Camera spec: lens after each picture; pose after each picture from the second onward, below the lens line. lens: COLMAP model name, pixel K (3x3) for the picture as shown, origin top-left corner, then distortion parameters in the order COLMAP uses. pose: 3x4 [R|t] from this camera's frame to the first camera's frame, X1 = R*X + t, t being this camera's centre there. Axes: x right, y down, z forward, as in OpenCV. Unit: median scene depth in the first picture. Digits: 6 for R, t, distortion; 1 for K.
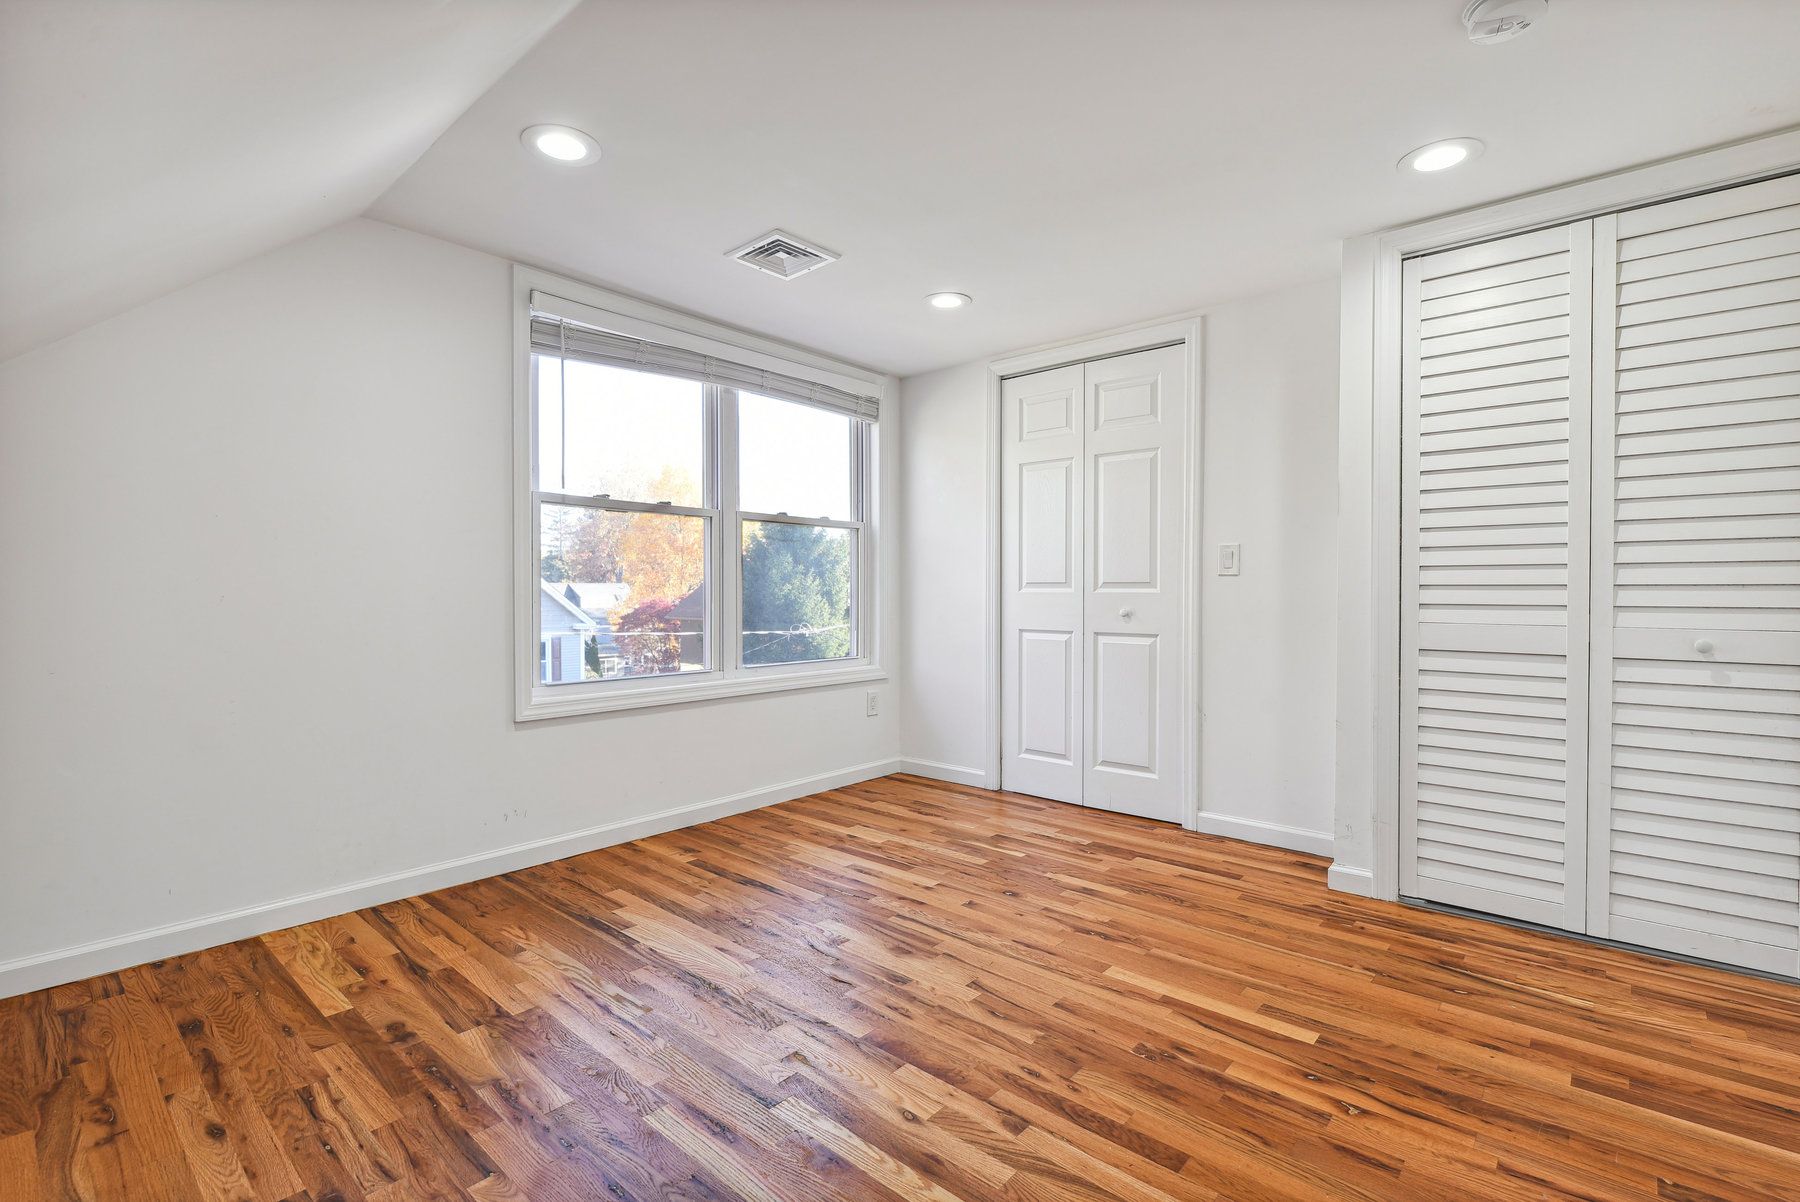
lens RADIAL K [[821.3, 0, 900.1], [0, 821.3, 586.9], [0, 0, 1]] dist [0.000897, -0.003490]
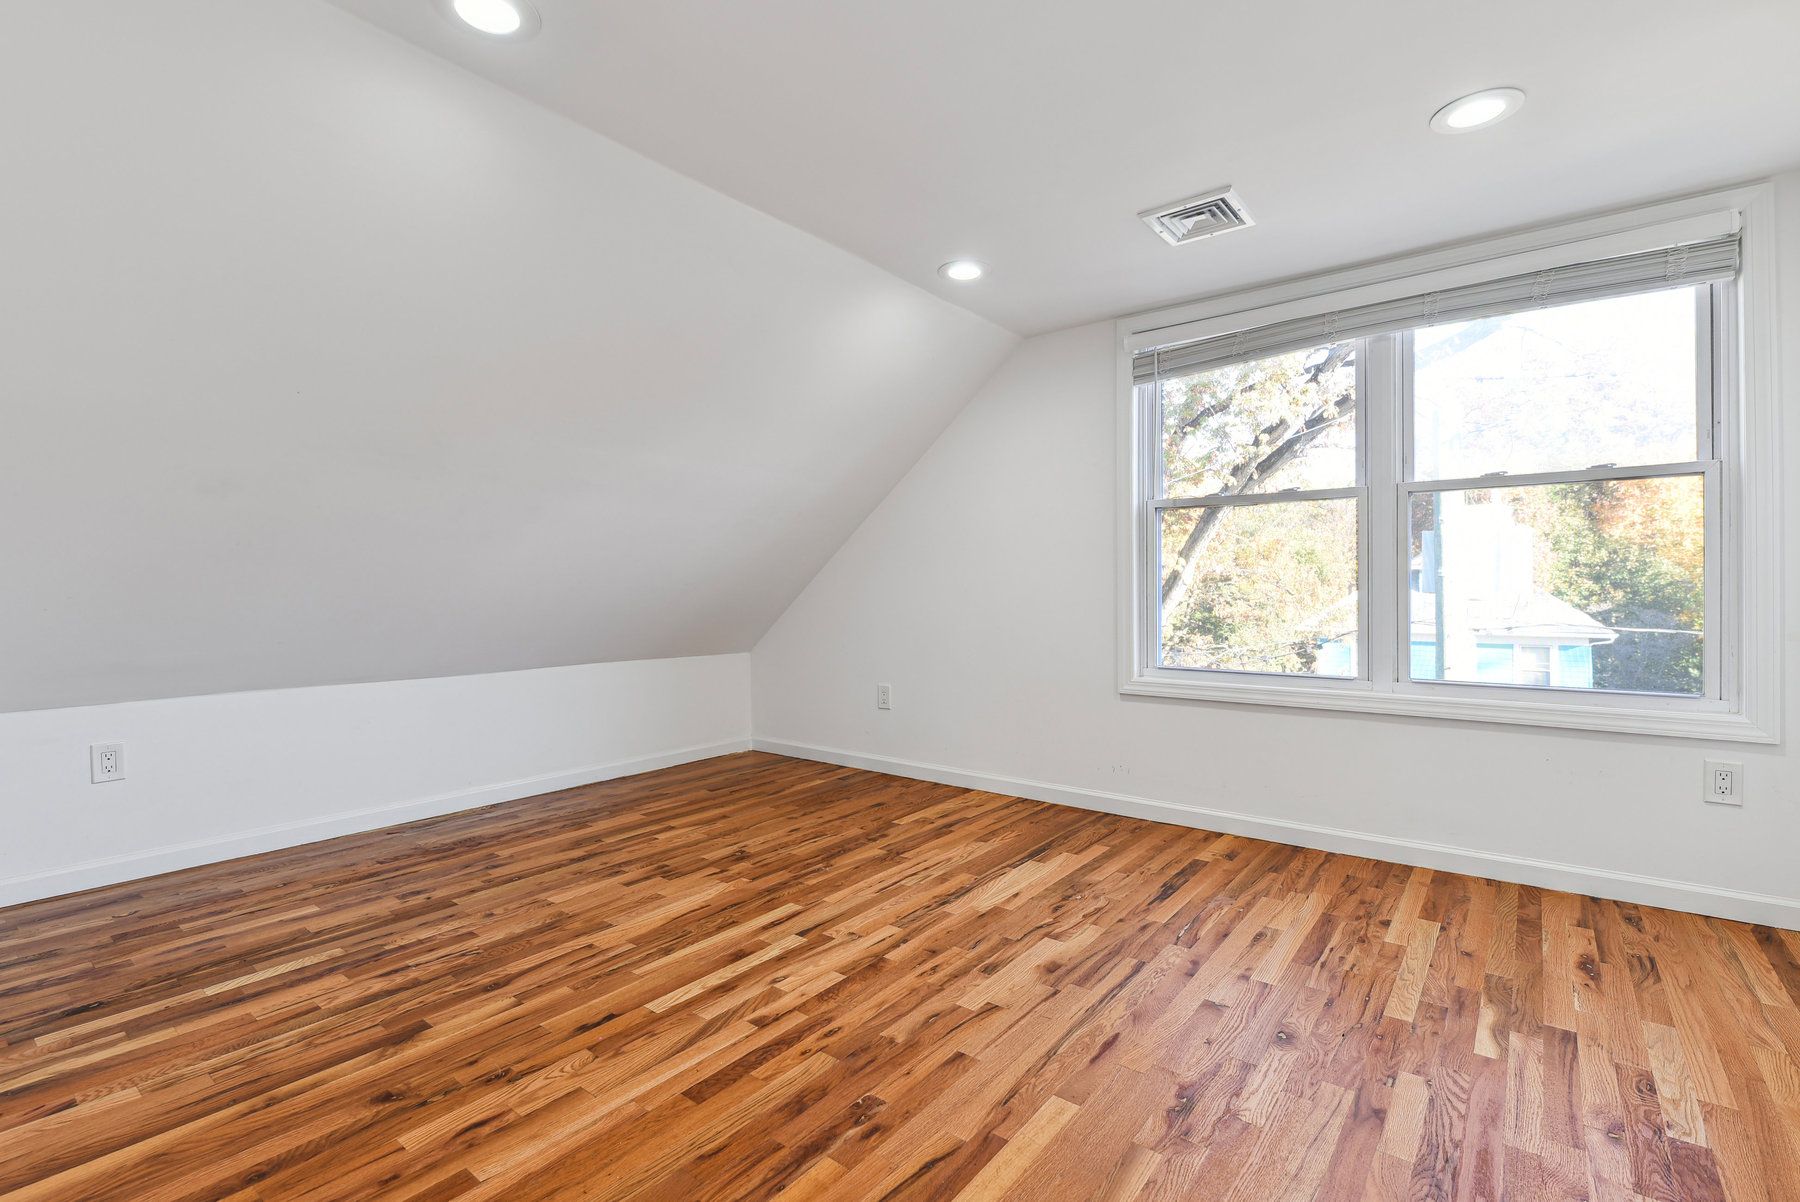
lens RADIAL K [[821.3, 0, 900.1], [0, 821.3, 586.9], [0, 0, 1]] dist [0.000897, -0.003490]
pose [[0.047833, -0.001489, -0.998854, 0.858269], [0.010896, 0.999940, -0.000969, 0.003703], [0.998796, -0.010838, 0.047846, 0.718034]]
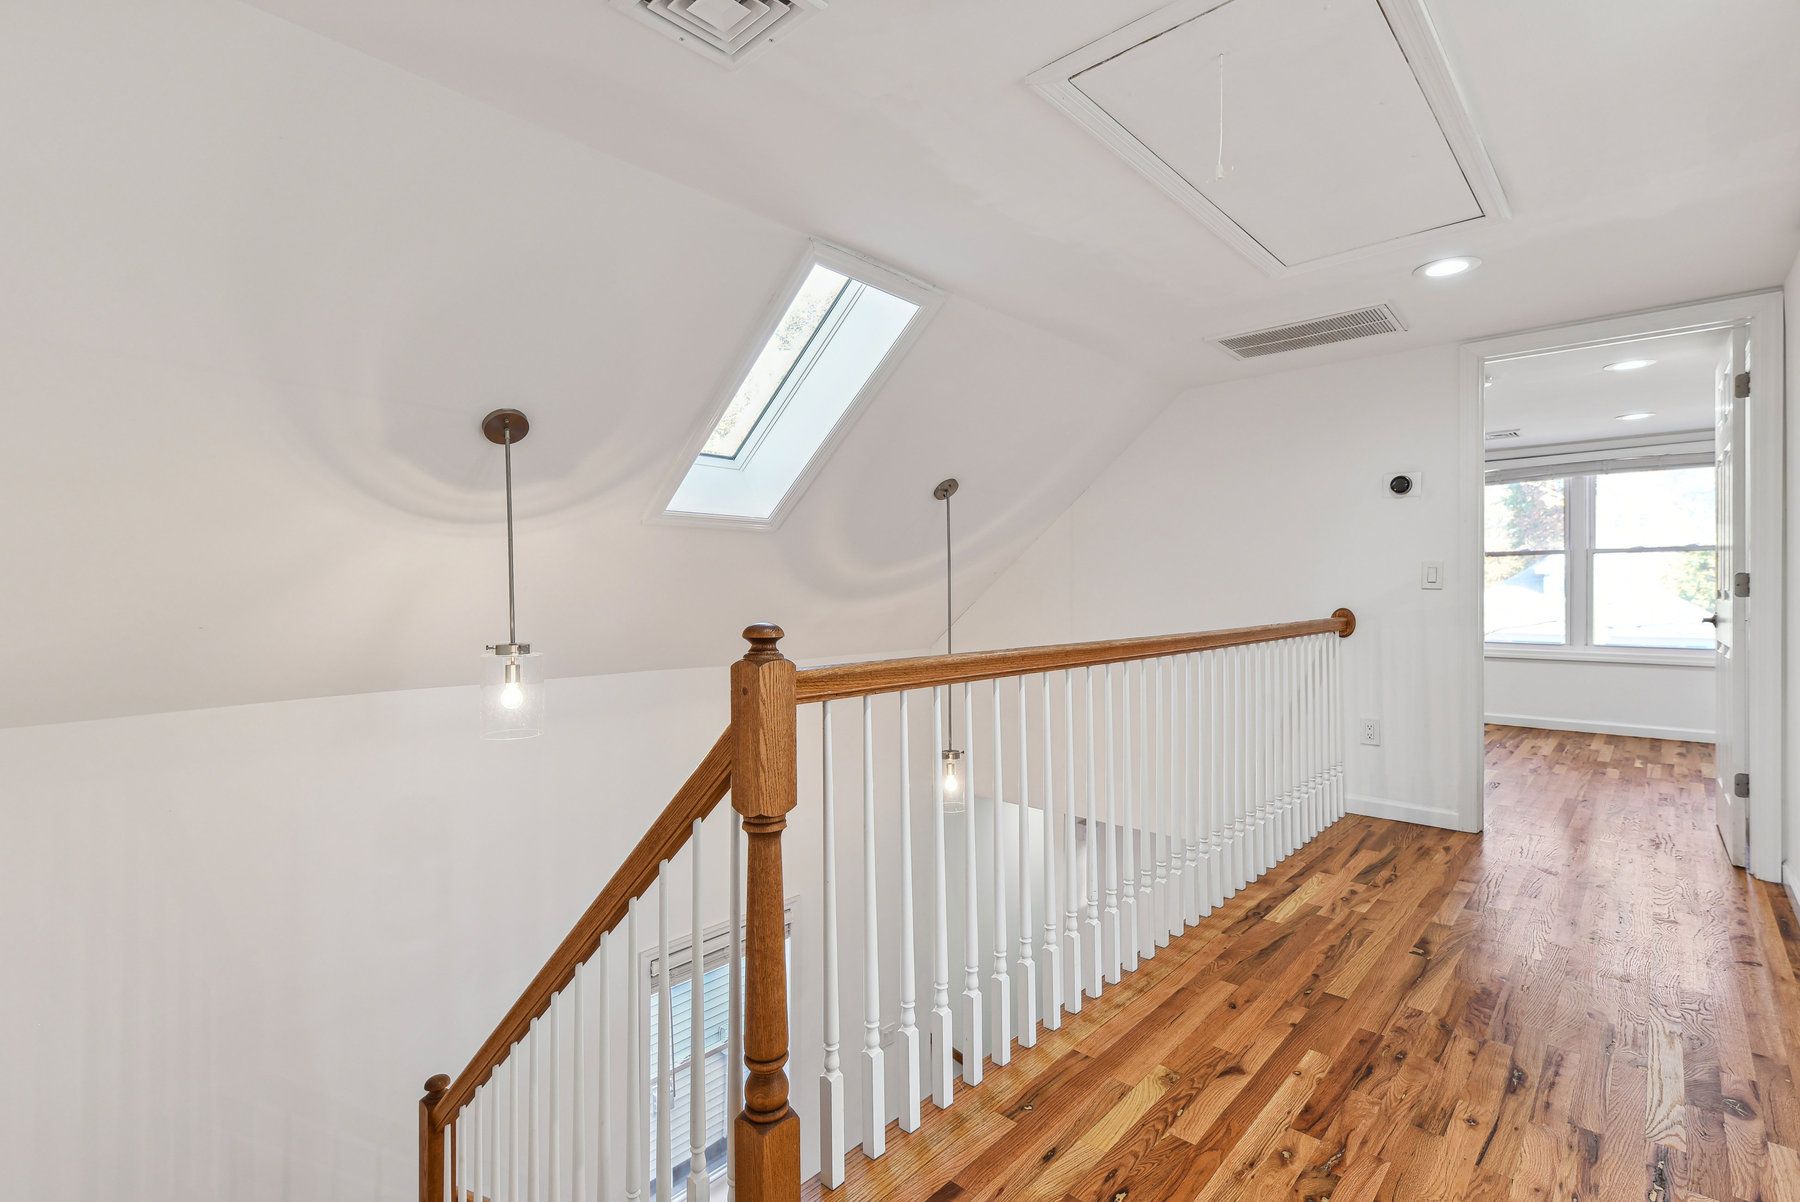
lens RADIAL K [[821.3, 0, 900.1], [0, 821.3, 586.9], [0, 0, 1]] dist [0.000897, -0.003490]
pose [[-0.040730, -0.001592, -0.999169, 2.263674], [0.005574, 0.999983, -0.001820, -0.034763], [0.999155, -0.005643, -0.040720, -0.479384]]
